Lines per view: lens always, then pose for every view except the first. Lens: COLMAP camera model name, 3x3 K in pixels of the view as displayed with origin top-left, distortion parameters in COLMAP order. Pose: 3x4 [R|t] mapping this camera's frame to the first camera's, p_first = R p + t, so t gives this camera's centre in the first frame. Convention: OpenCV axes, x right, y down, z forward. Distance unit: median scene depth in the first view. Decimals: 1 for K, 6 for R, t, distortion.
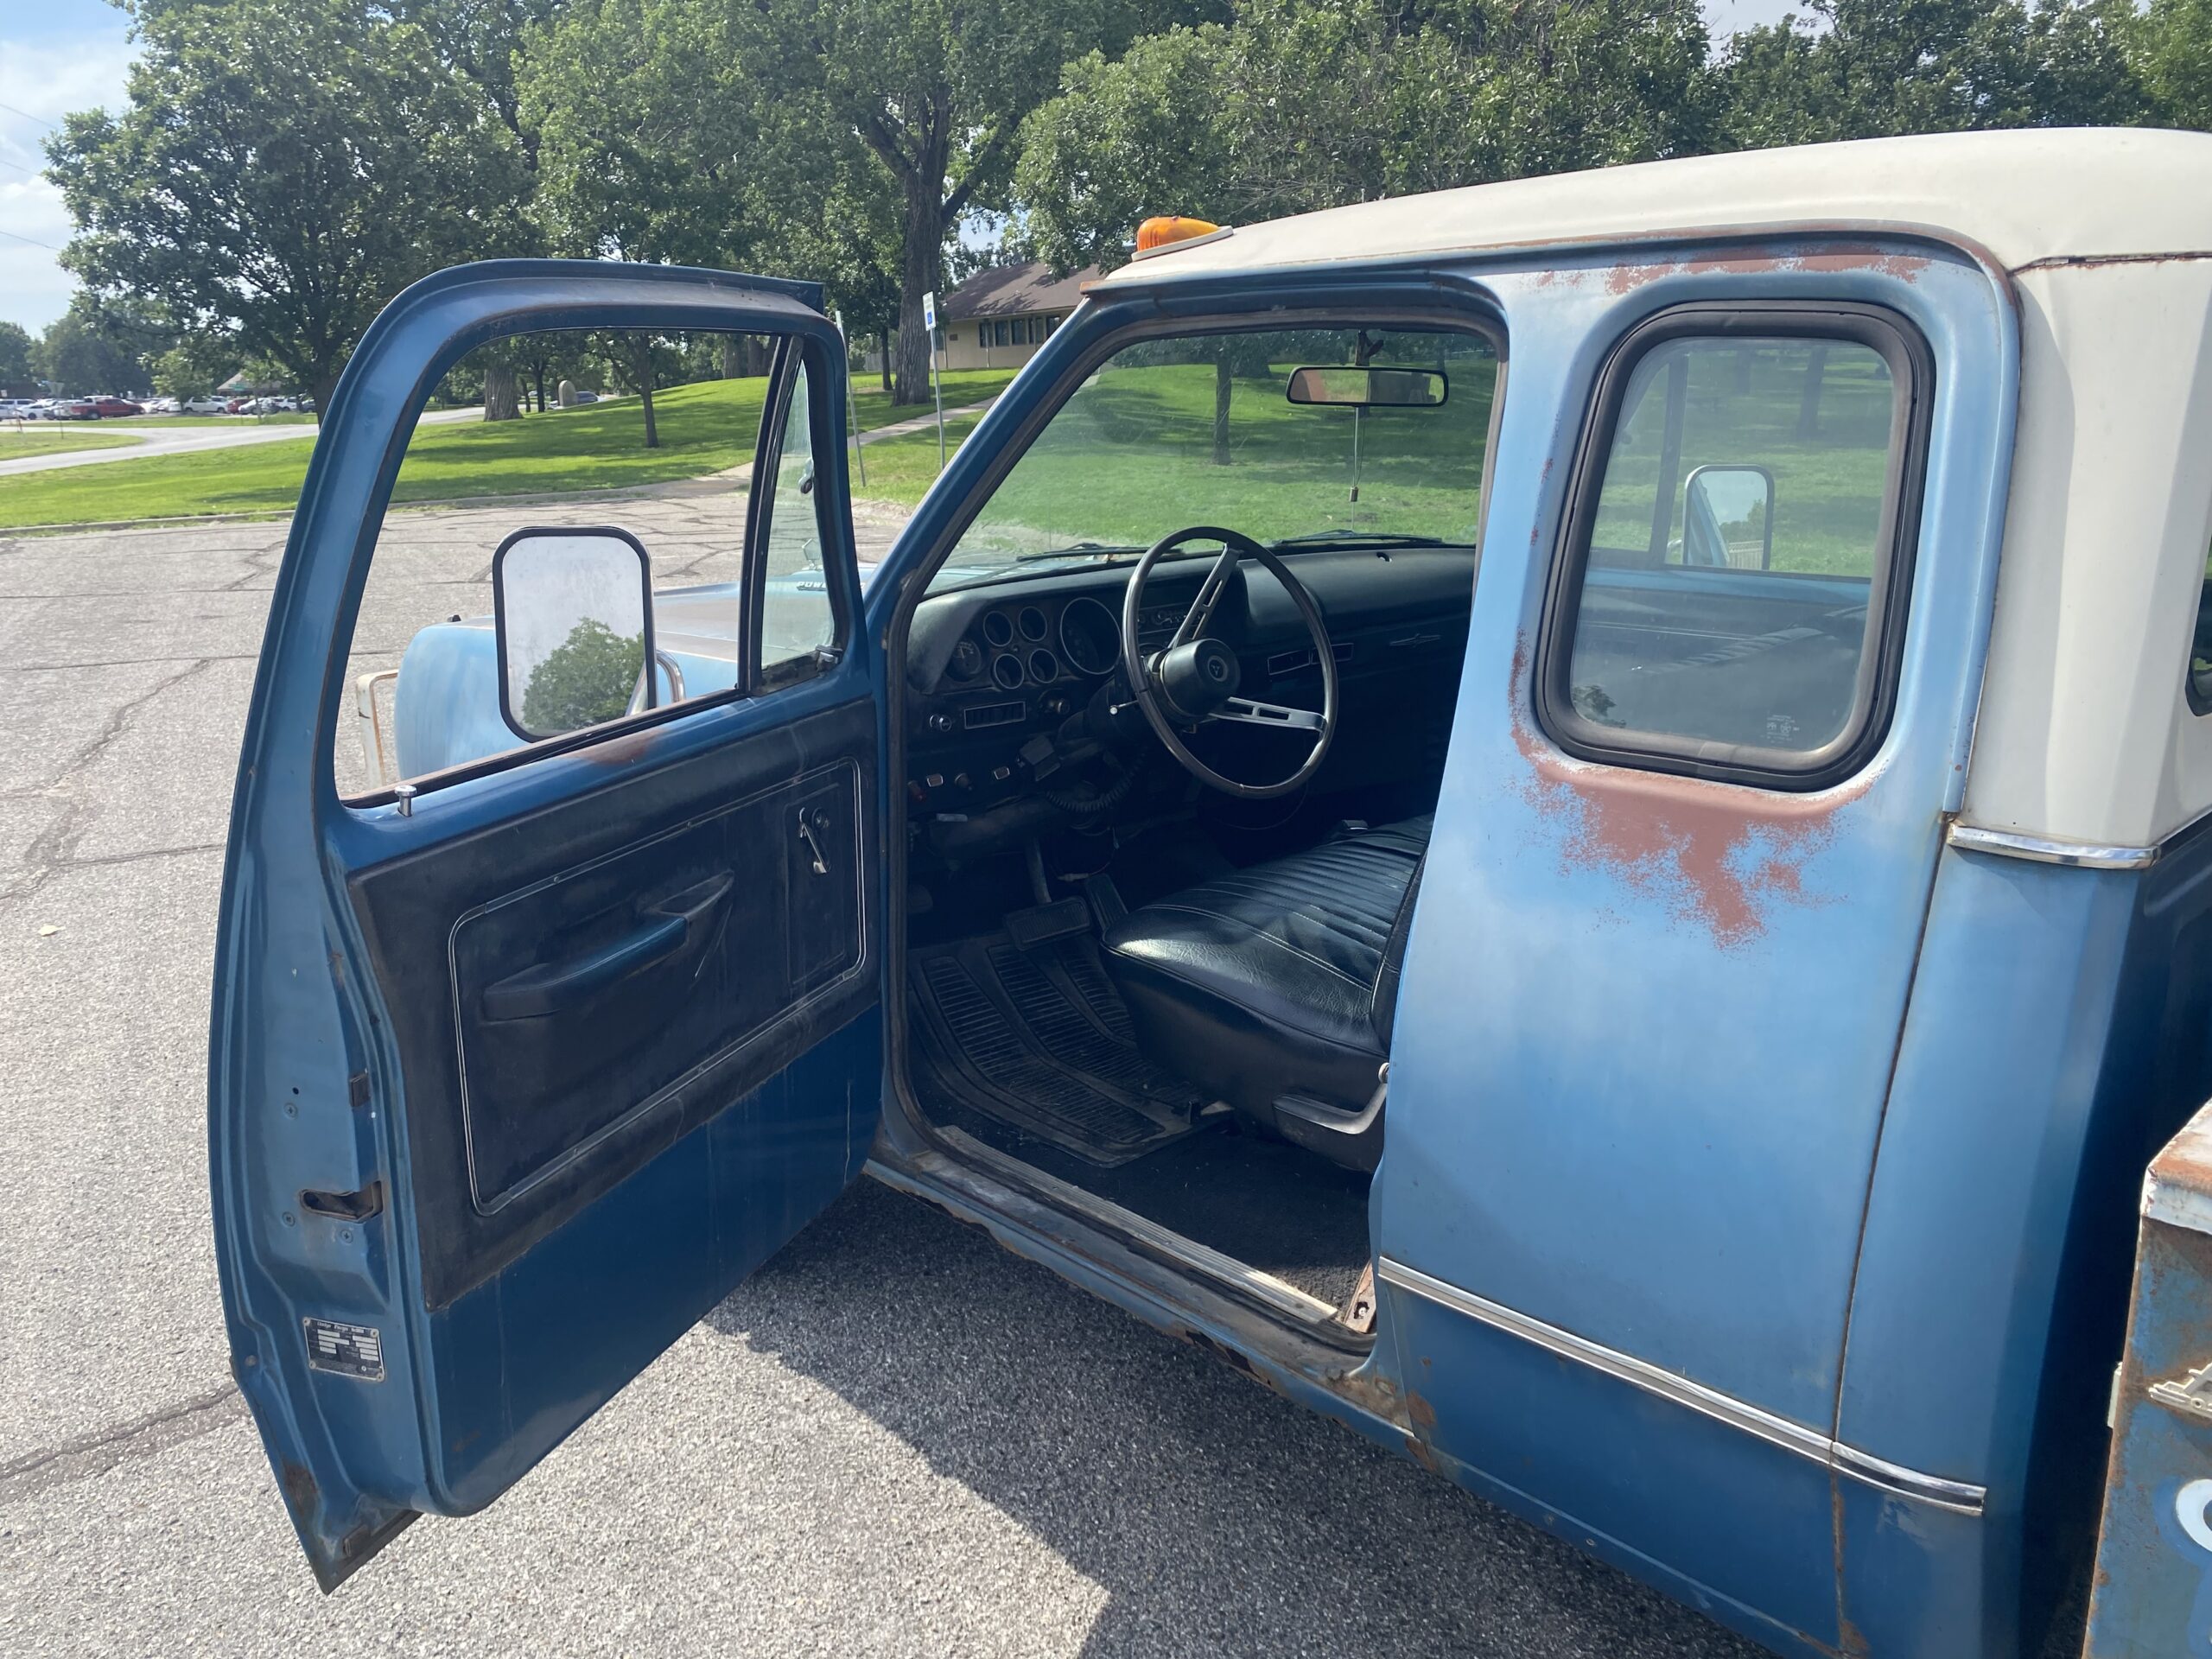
lens RADIAL K [[1677.0, 0, 1099.9], [0, 1677.0, 834.2], [0, 0, 1]] dist [0.027765, -0.025620]
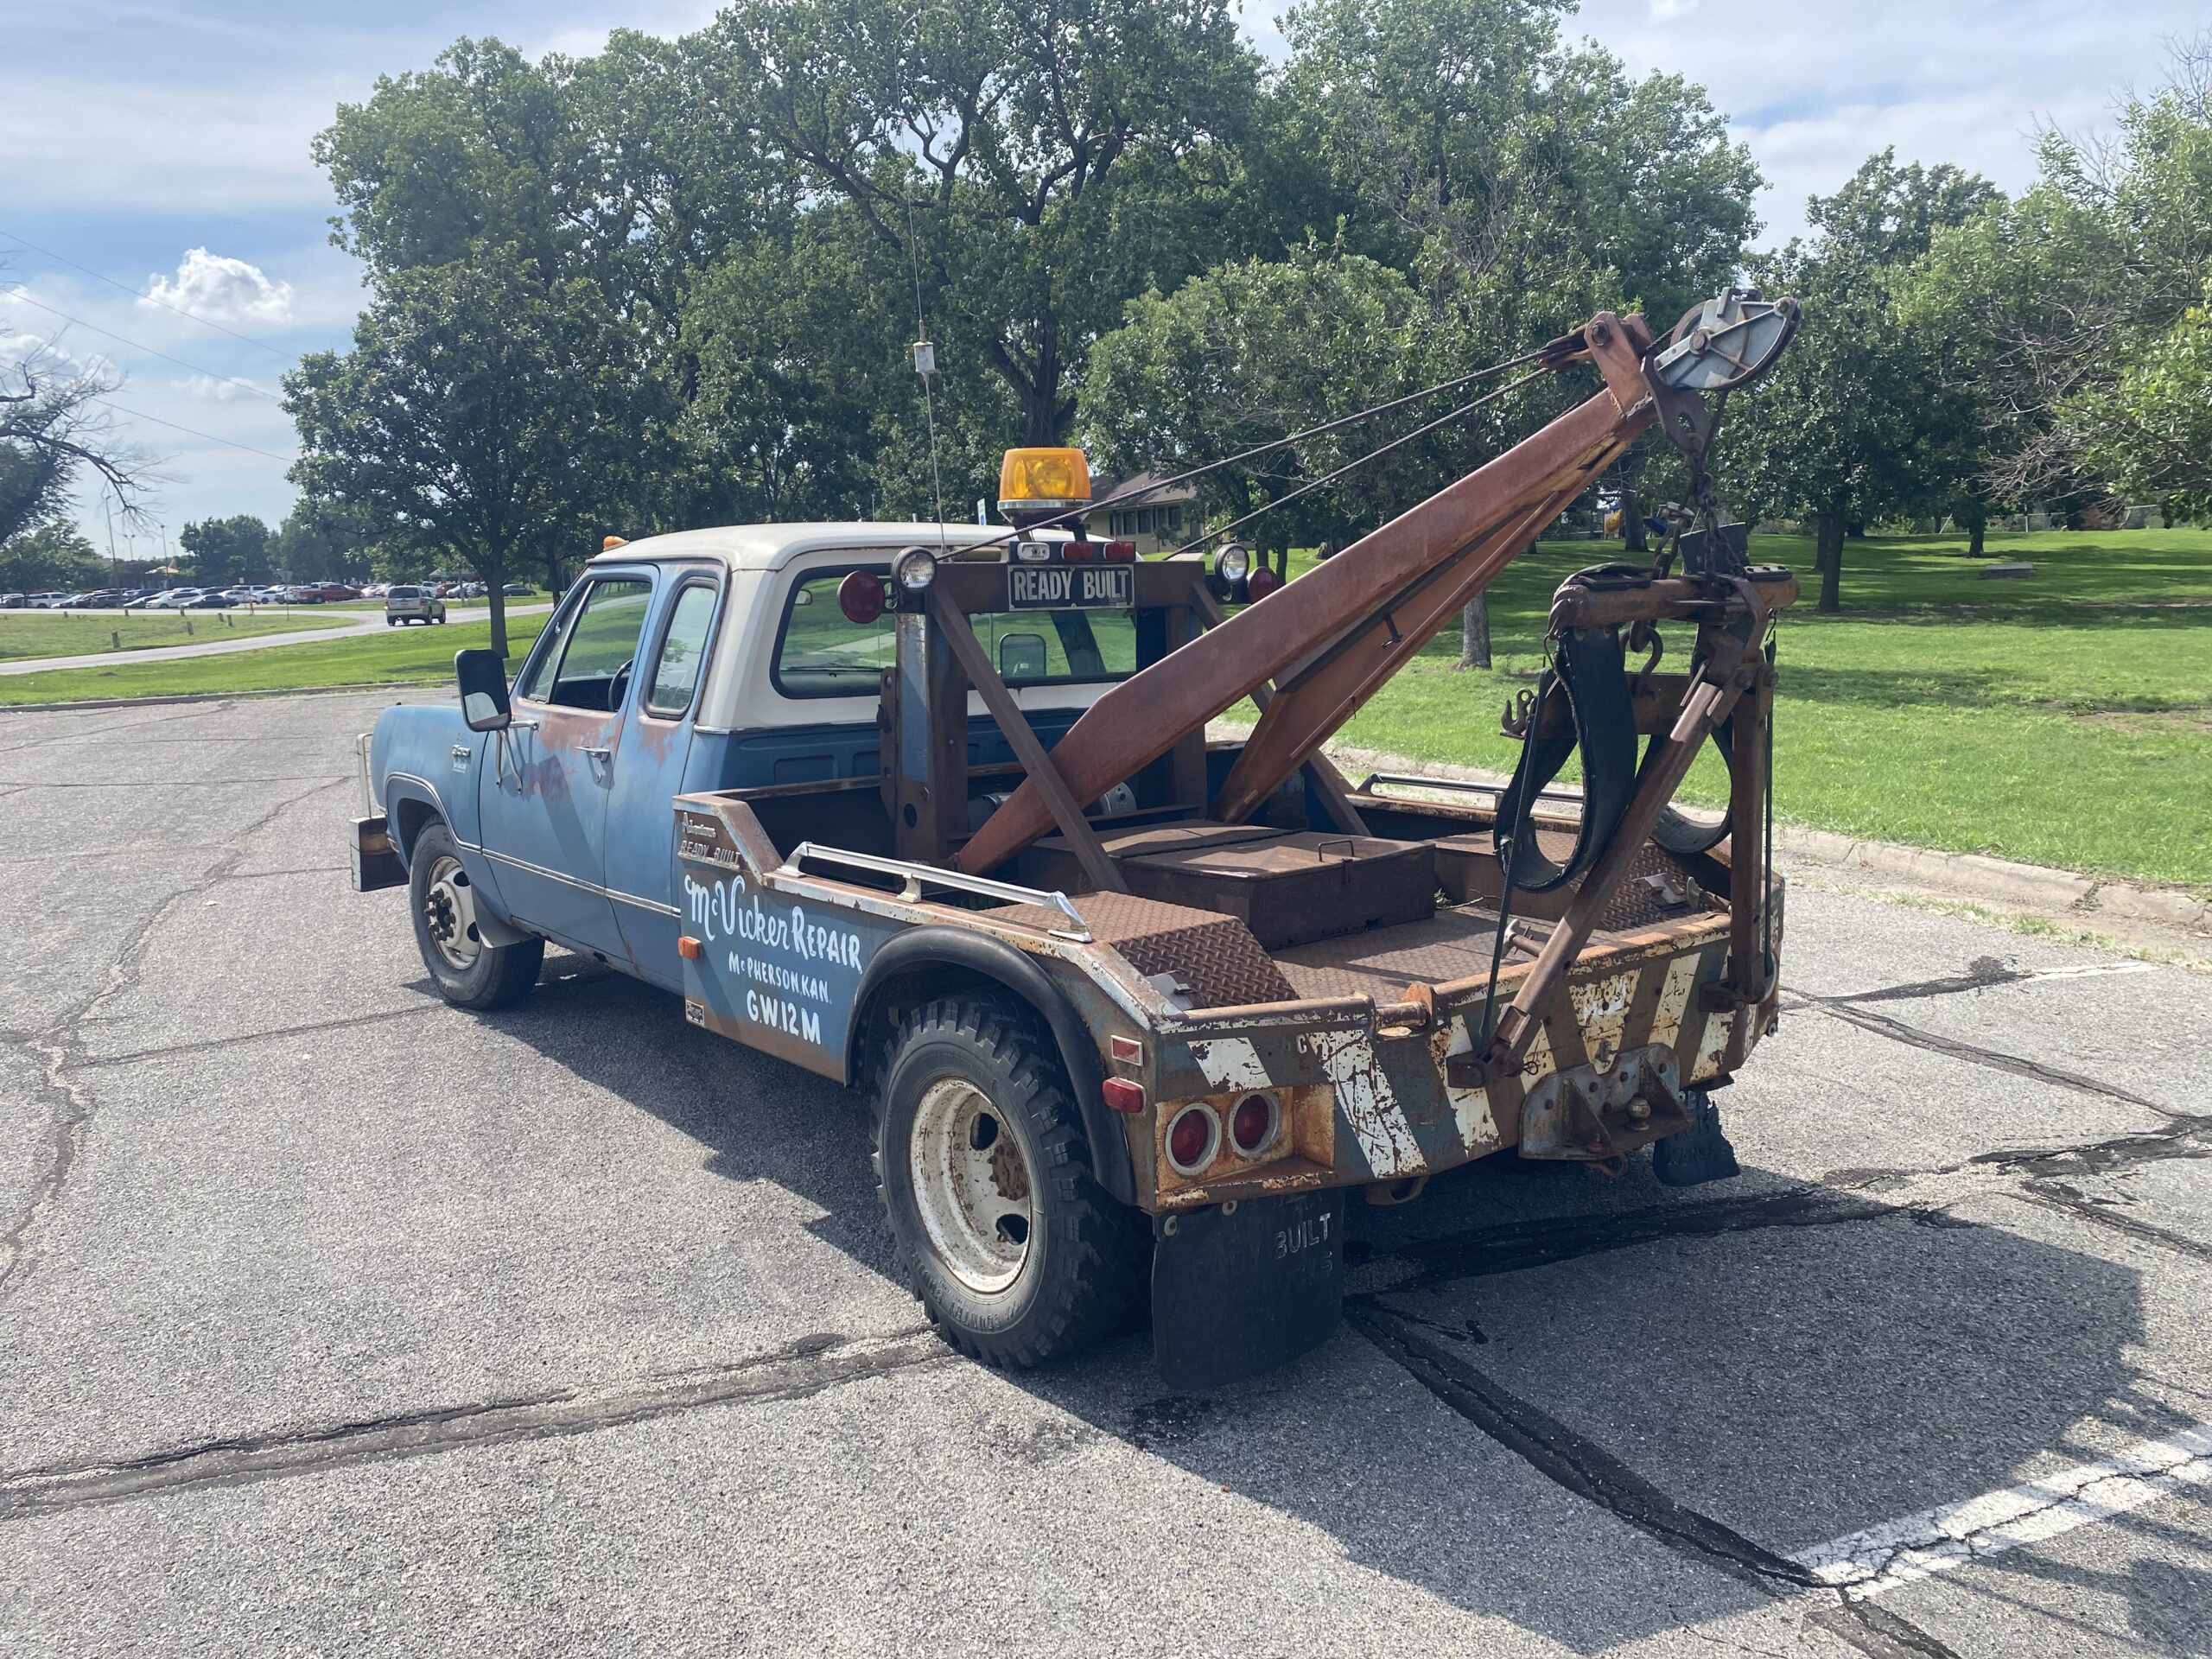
lens RADIAL K [[1677.0, 0, 1113.2], [0, 1677.0, 816.9], [0, 0, 1]] dist [0.027765, -0.025620]
pose [[0.996066, 0.007818, -0.088273, 0.072123], [-0.017676, 0.993612, -0.111460, 0.023912], [0.086838, 0.112582, 0.989841, -0.102443]]
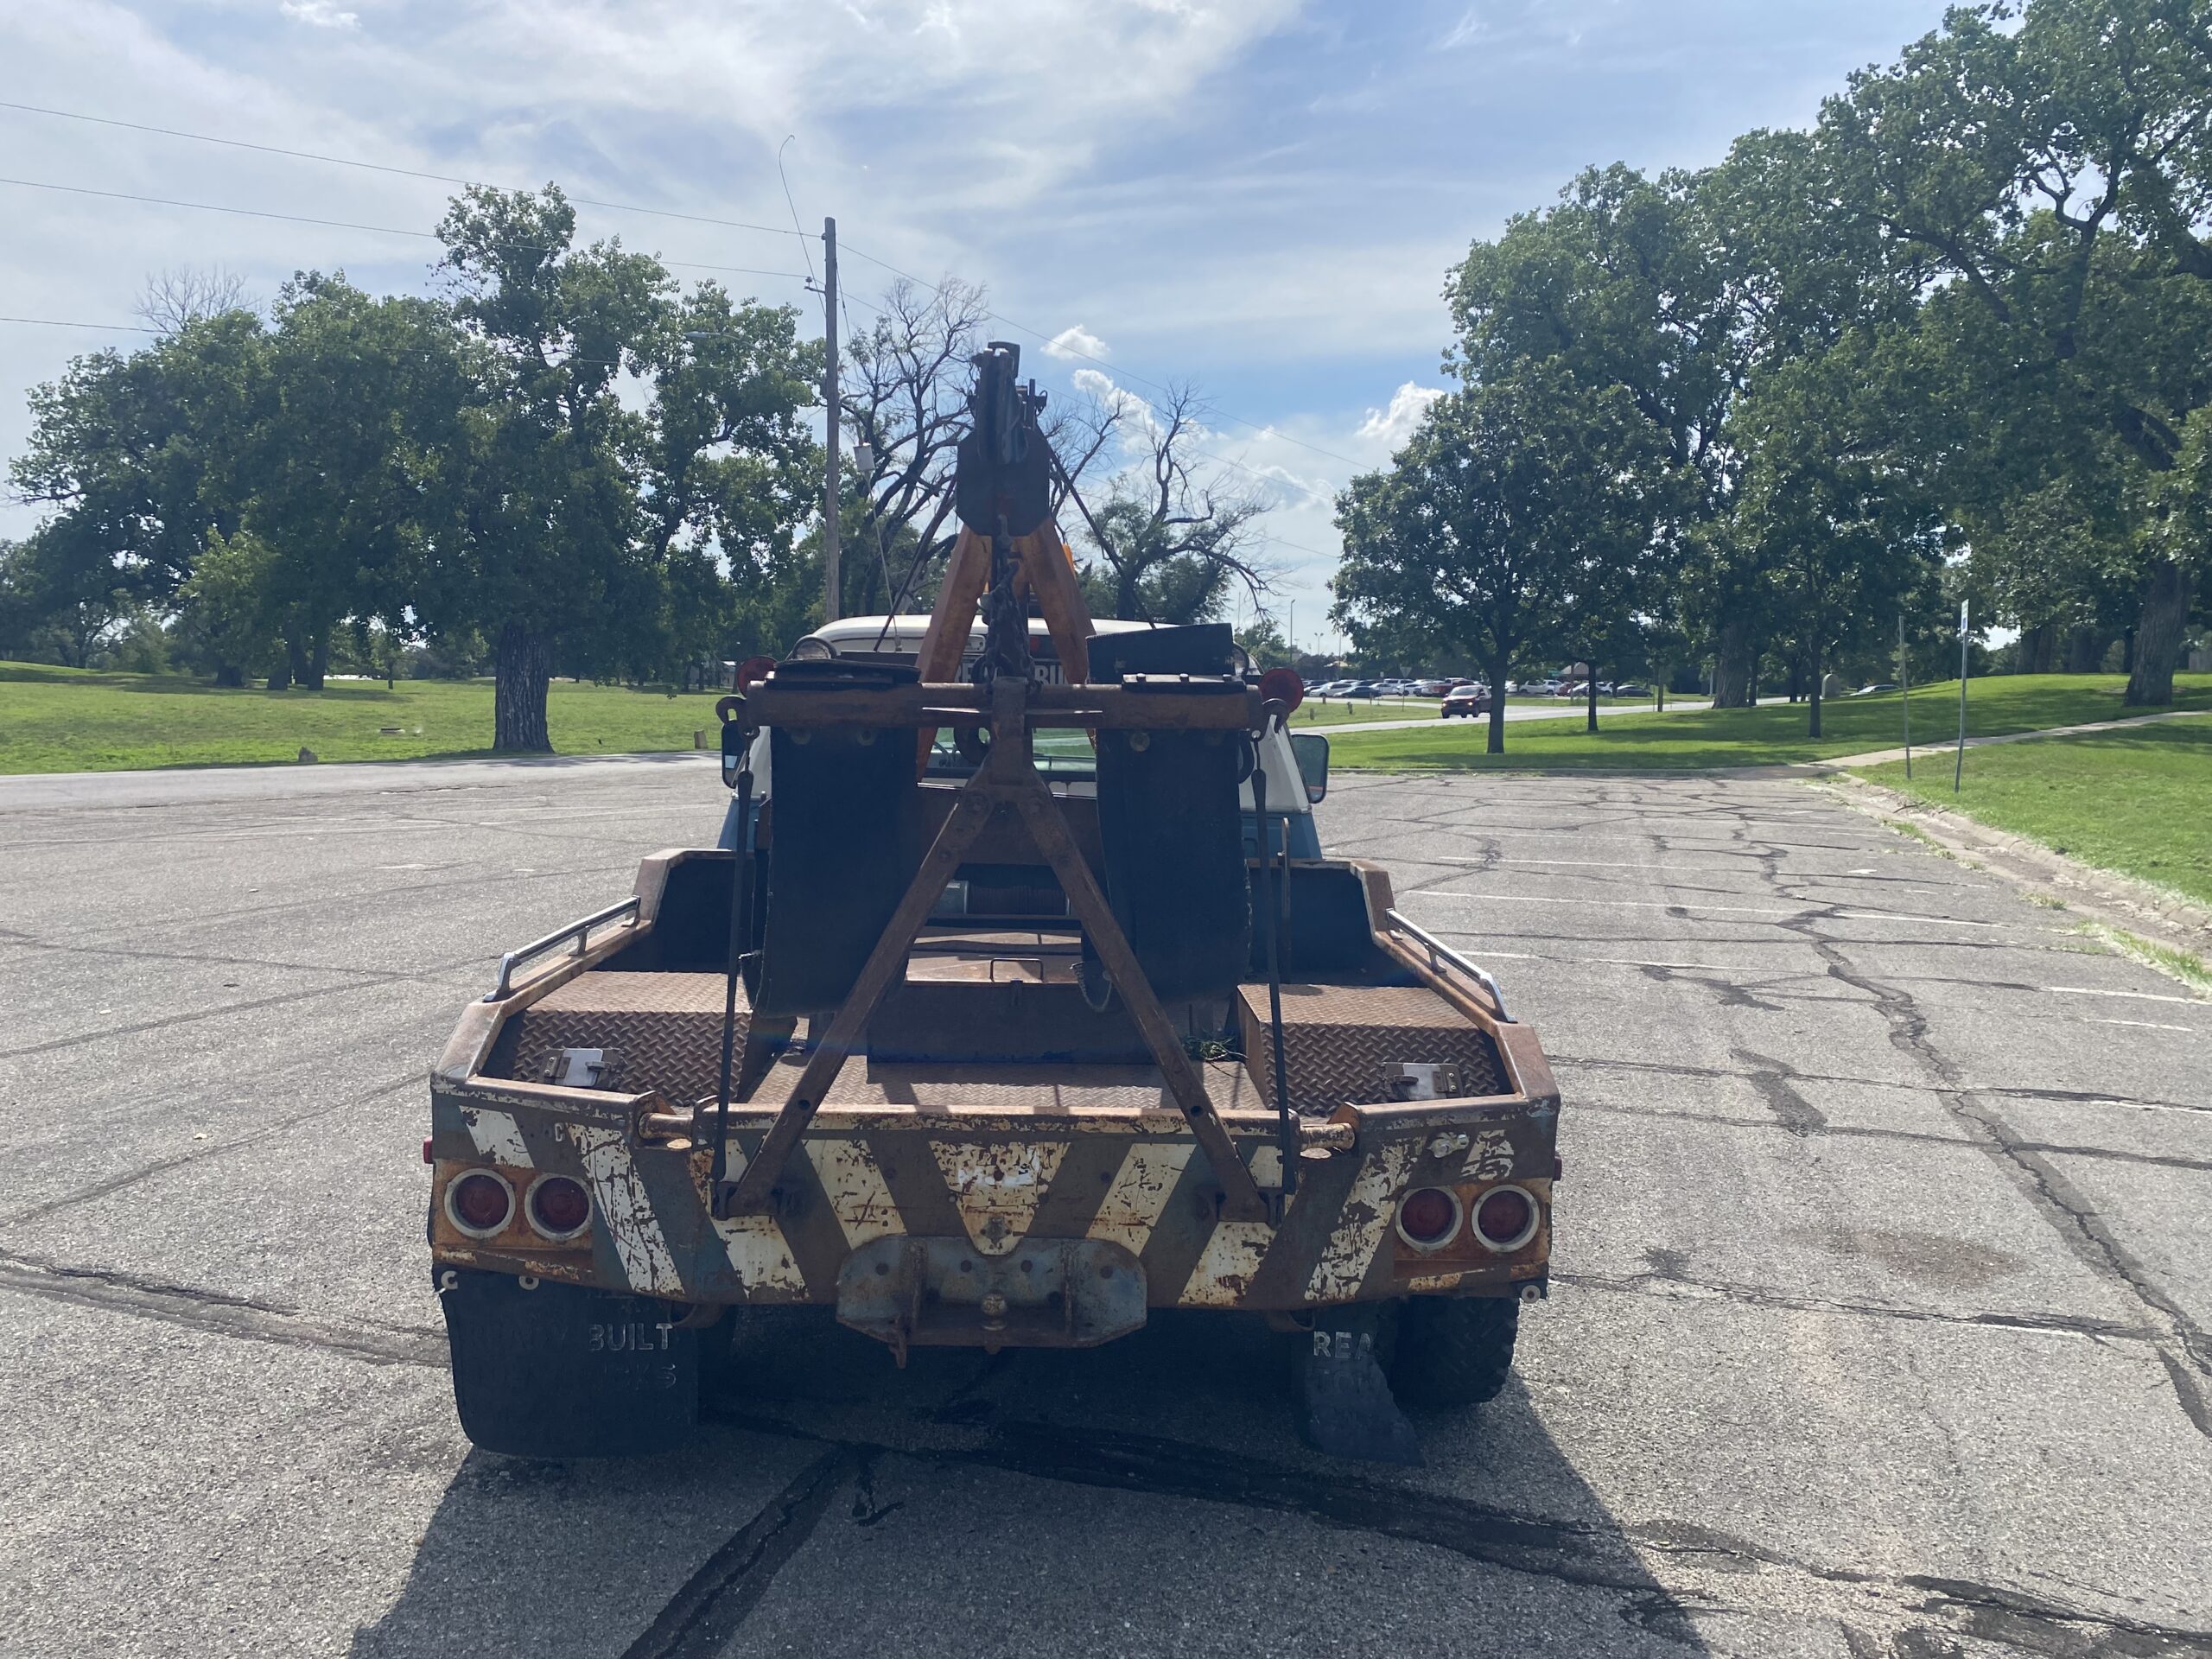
lens RADIAL K [[1677.0, 0, 1113.4], [0, 1677.0, 842.0], [0, 0, 1]] dist [0.027765, -0.025620]
pose [[0.736470, 0.090506, -0.670388, 0.163696], [-0.196962, 0.976762, -0.084509, 0.011246], [0.647161, 0.194279, 0.737182, -0.056873]]
